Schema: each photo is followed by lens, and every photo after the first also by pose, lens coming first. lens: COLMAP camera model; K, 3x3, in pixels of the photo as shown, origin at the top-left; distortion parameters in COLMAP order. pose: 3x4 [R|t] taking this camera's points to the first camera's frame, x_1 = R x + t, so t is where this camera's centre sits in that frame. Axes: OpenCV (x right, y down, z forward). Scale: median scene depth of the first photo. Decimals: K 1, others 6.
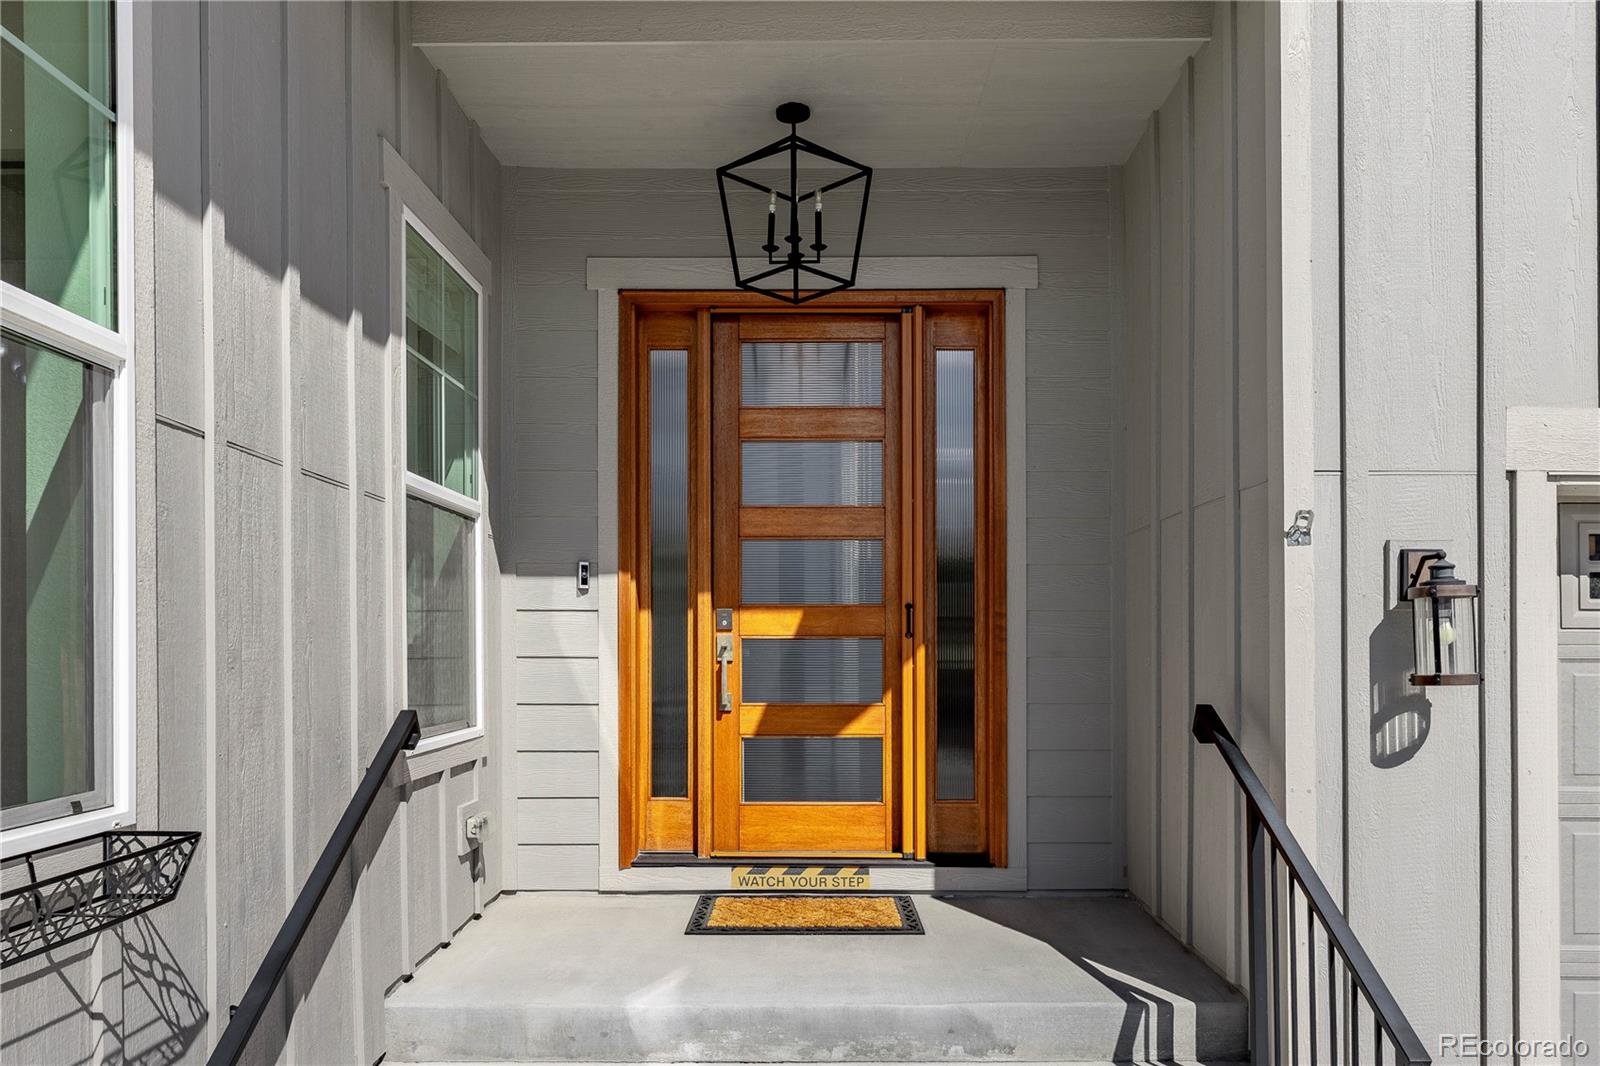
lens RADIAL K [[1159.1, 0, 826.2], [0, 1159.1, 654.7], [0, 0, 1]] dist [0.002047, 0.000006]
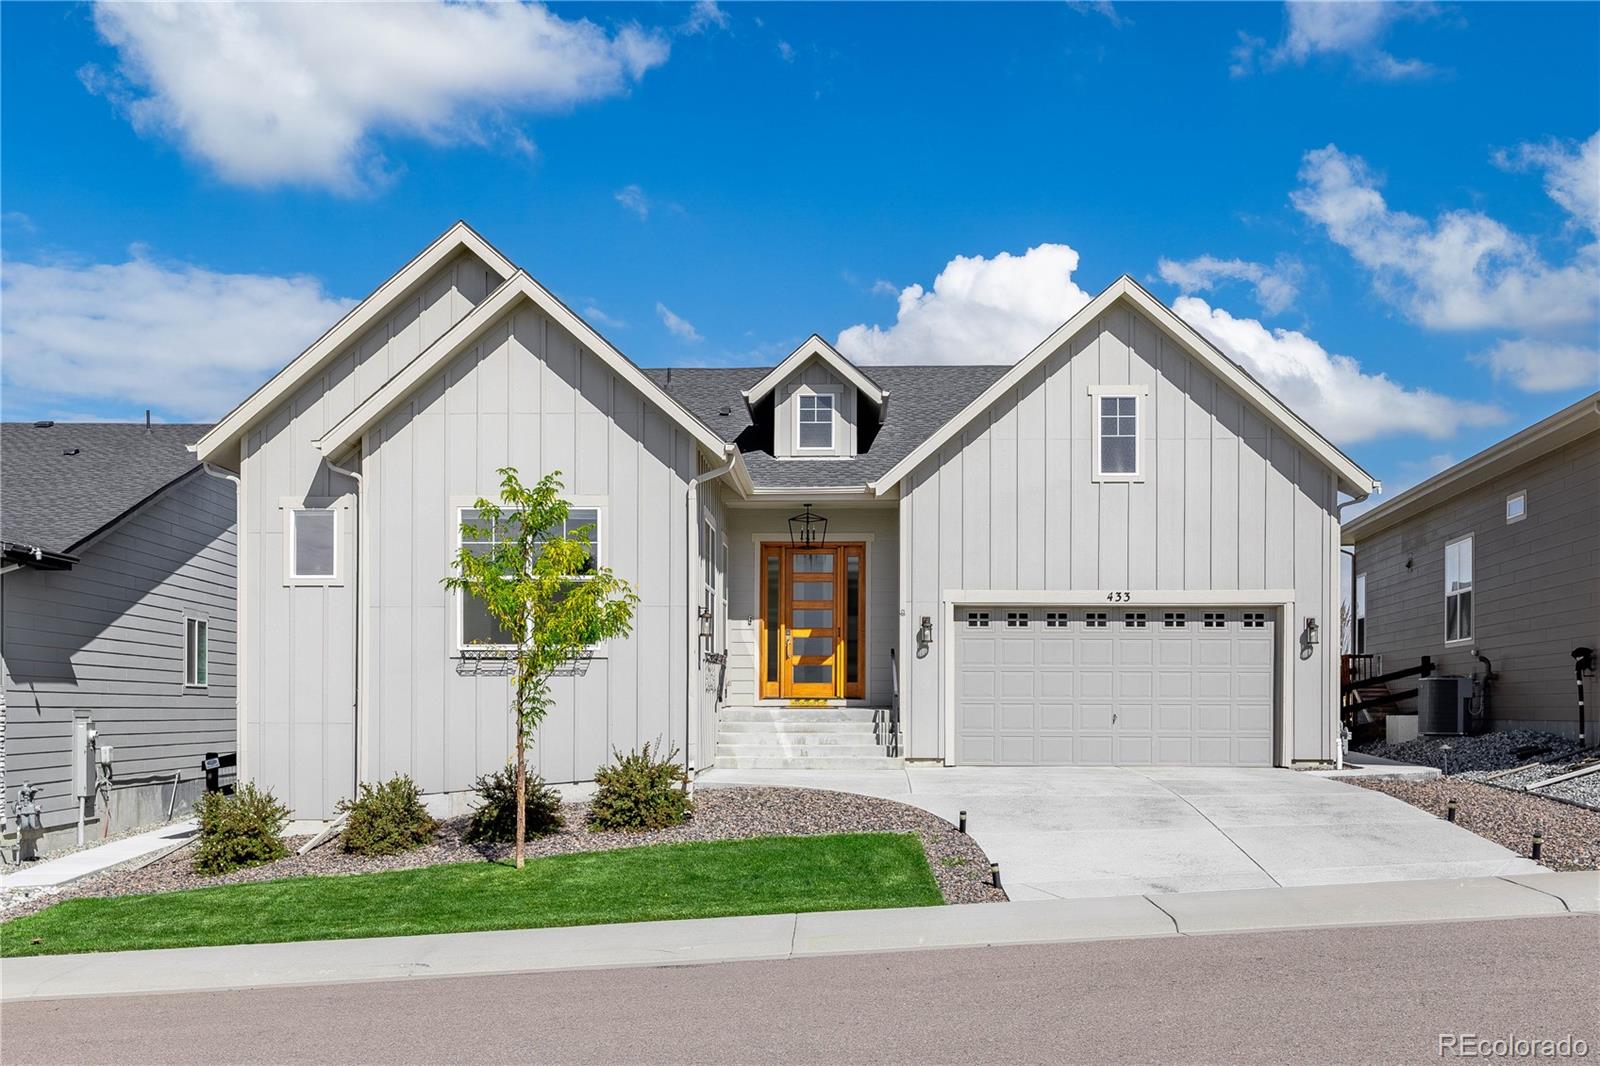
lens RADIAL K [[1702.1, 0, 800.0], [0, 1702.1, 533.0], [0, 0, 1]] dist [-0.018804, -0.008584]
pose [[0.998504, -0.001435, -0.054664, 0.242744], [-0.004309, 0.994482, -0.104816, 0.222278], [0.054512, 0.104895, 0.992988, -4.362416]]
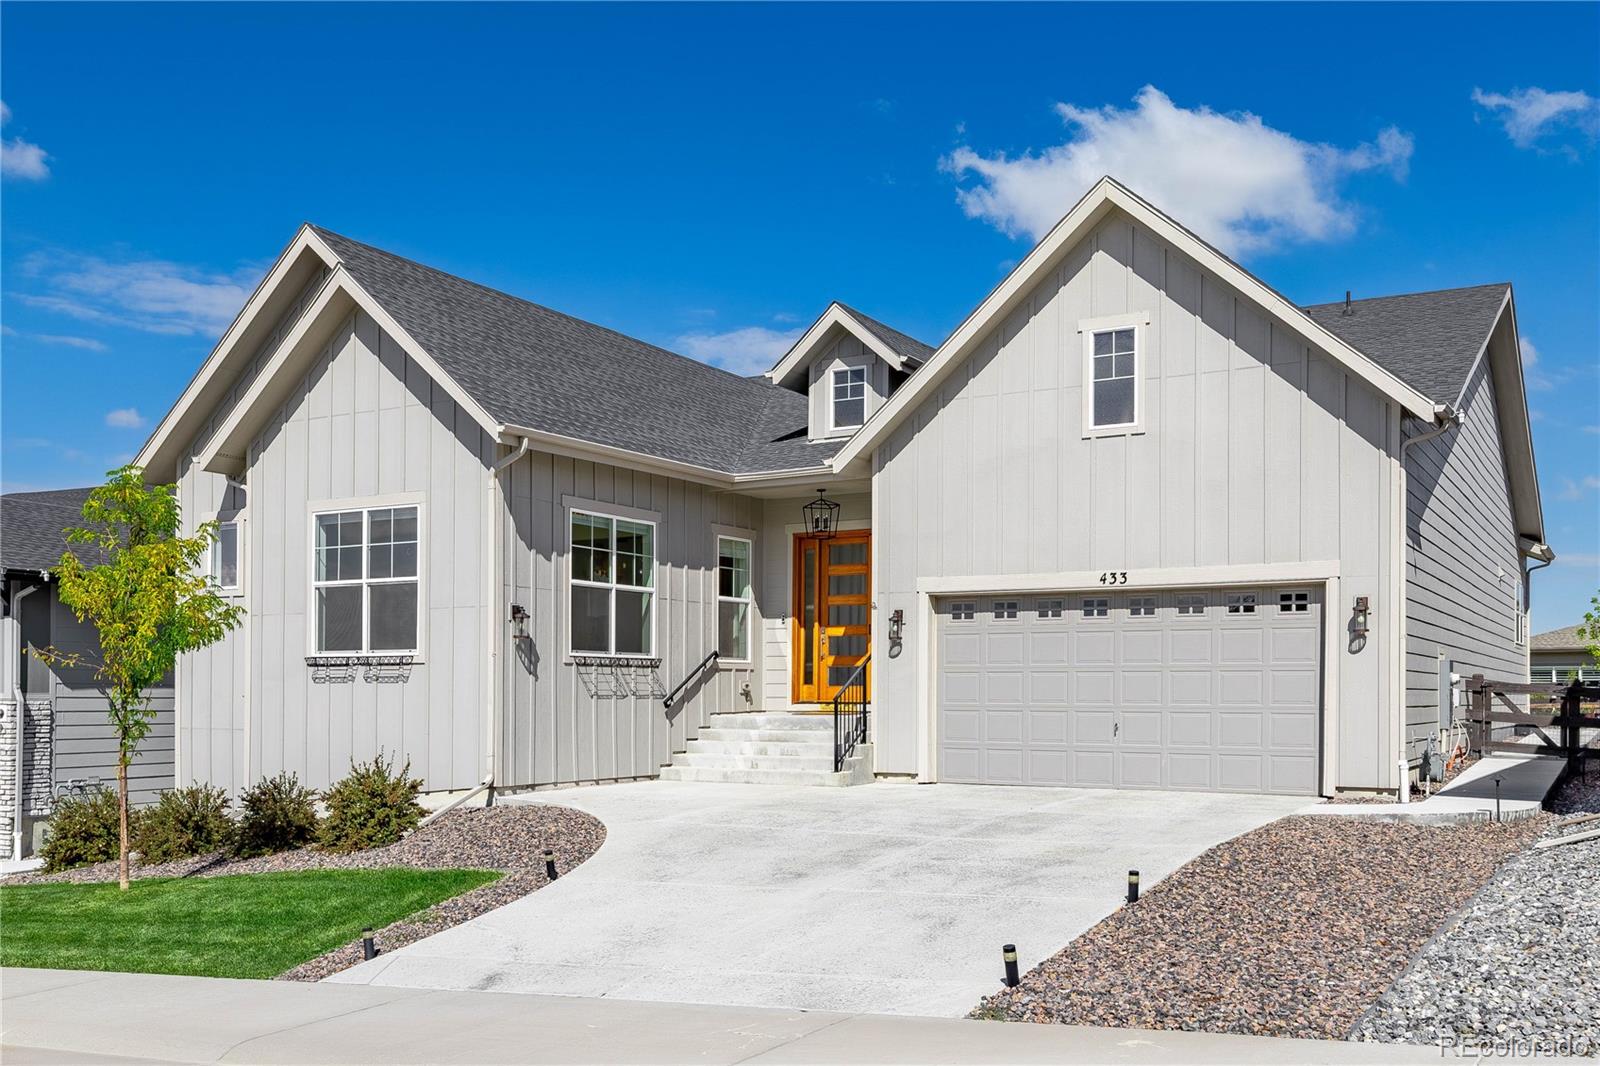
lens RADIAL K [[1477.9, 0, 799.6], [0, 1477.9, 577.3], [0, 0, 1]] dist [-0.005406, -0.004972]
pose [[0.860224, -0.037616, -0.508528, 2.039695], [-0.005401, 0.996547, -0.082851, 0.171680], [0.509888, 0.074017, 0.857050, -2.698812]]
